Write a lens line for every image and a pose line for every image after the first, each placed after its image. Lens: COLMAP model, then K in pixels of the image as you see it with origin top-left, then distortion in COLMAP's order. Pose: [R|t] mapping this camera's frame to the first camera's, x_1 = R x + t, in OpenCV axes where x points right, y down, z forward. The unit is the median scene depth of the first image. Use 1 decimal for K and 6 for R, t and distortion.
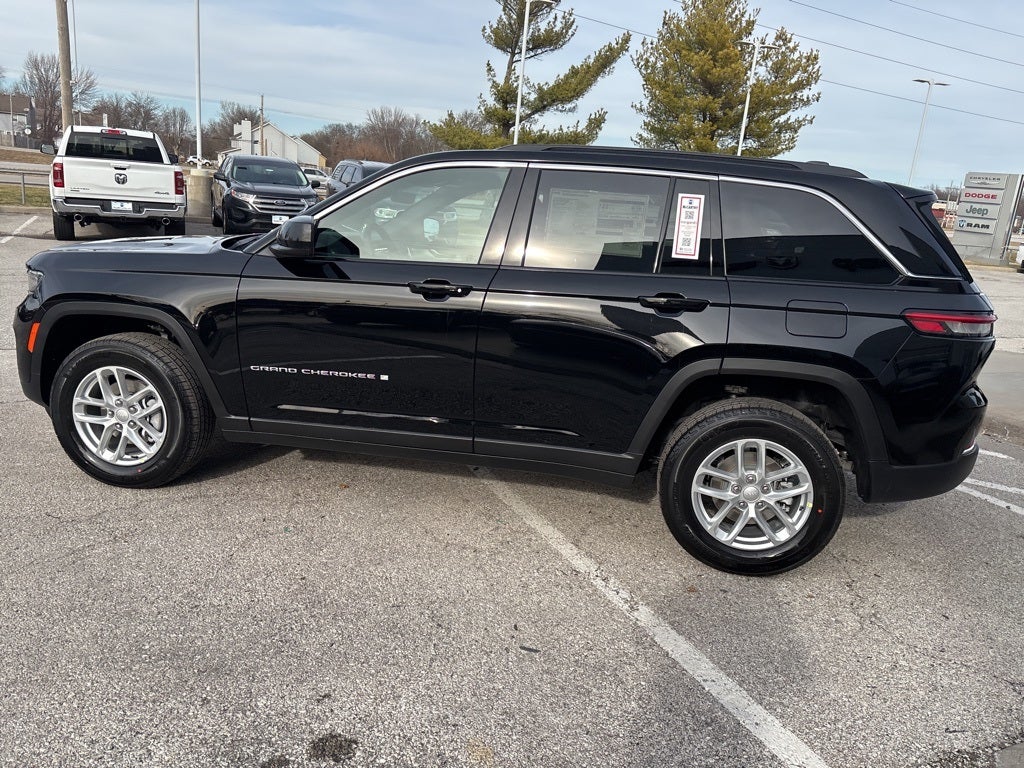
lens RADIAL K [[774.9, 0, 509.9], [0, 774.9, 374.9], [0, 0, 1]] dist [0.053834, -0.065349]
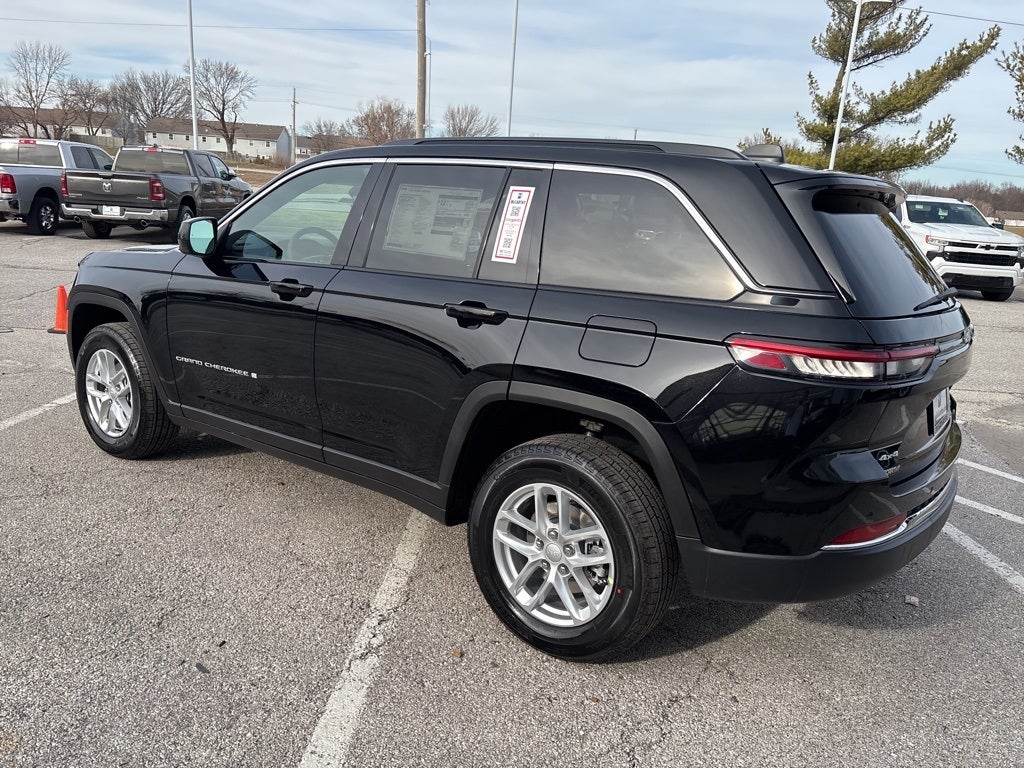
lens RADIAL K [[774.9, 0, 512.8], [0, 774.9, 381.4], [0, 0, 1]] dist [0.053834, -0.065349]
pose [[0.896153, 0.083687, -0.435783, 0.535194], [-0.096016, 0.995360, -0.006302, -0.013975], [0.433234, 0.047490, 0.900030, 0.219262]]
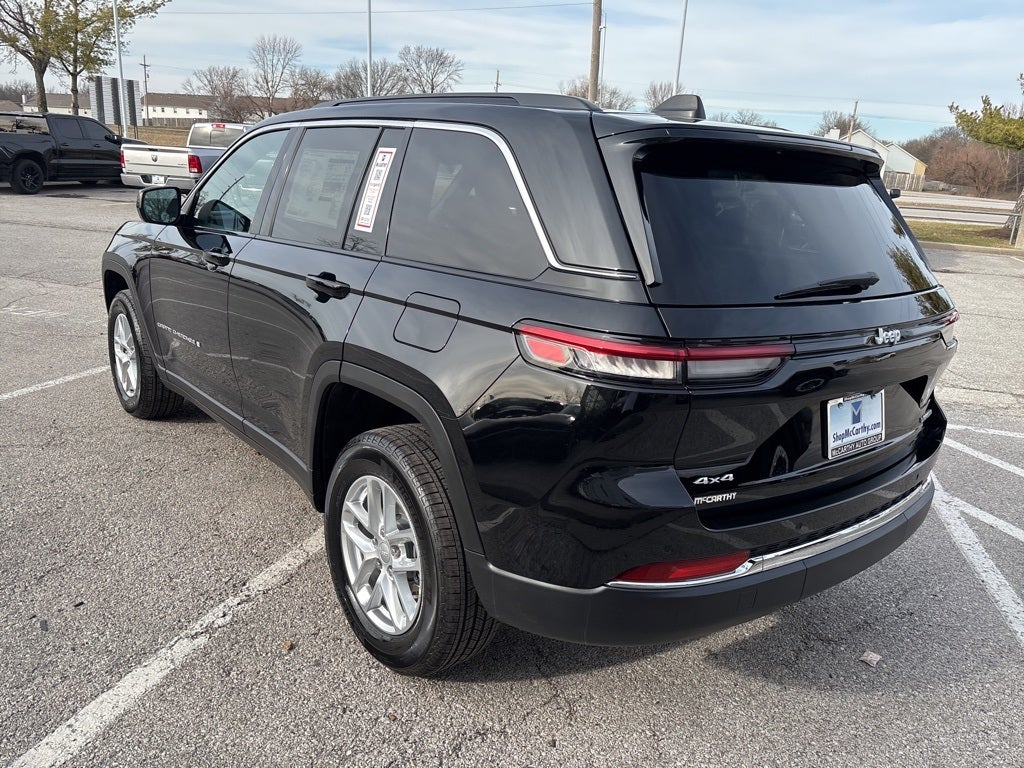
lens RADIAL K [[774.9, 0, 514.8], [0, 774.9, 391.0], [0, 0, 1]] dist [0.053834, -0.065349]
pose [[0.758065, 0.151099, -0.634434, 0.745443], [-0.148496, 0.987229, 0.057688, -0.052469], [0.635048, 0.050480, 0.770822, 0.444063]]
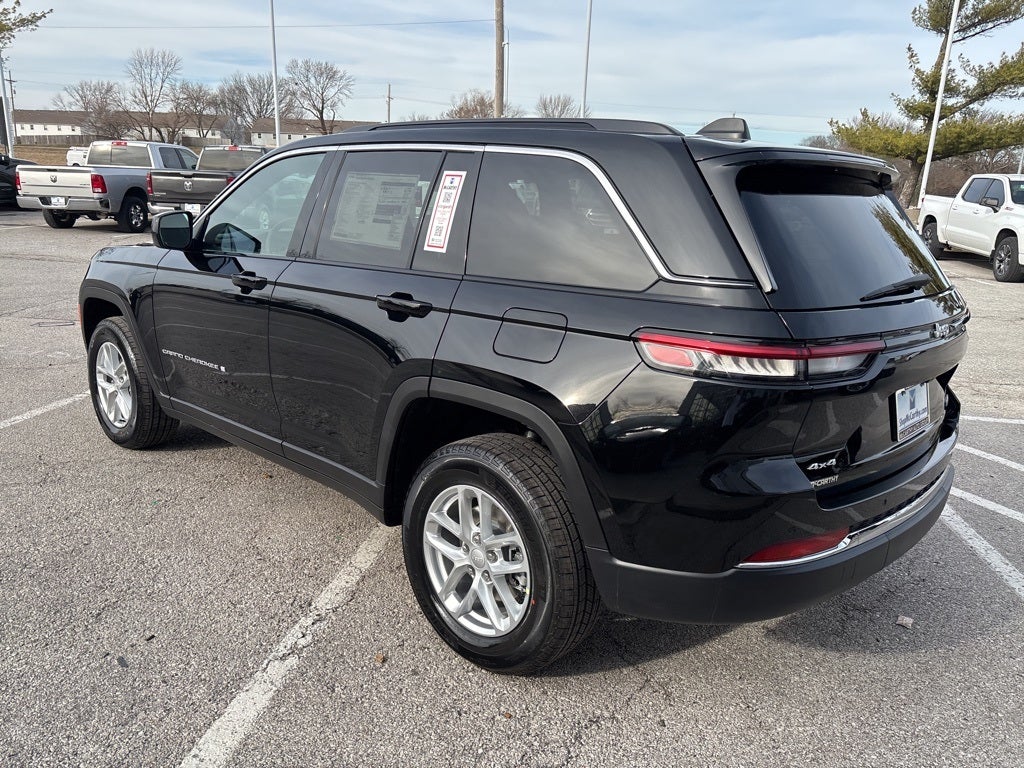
lens RADIAL K [[774.9, 0, 515.5], [0, 774.9, 388.4], [0, 0, 1]] dist [0.053834, -0.065349]
pose [[0.837983, 0.099219, -0.536600, 0.646170], [-0.102015, 0.994479, 0.024571, -0.032438], [0.536076, 0.034151, 0.843479, 0.326172]]
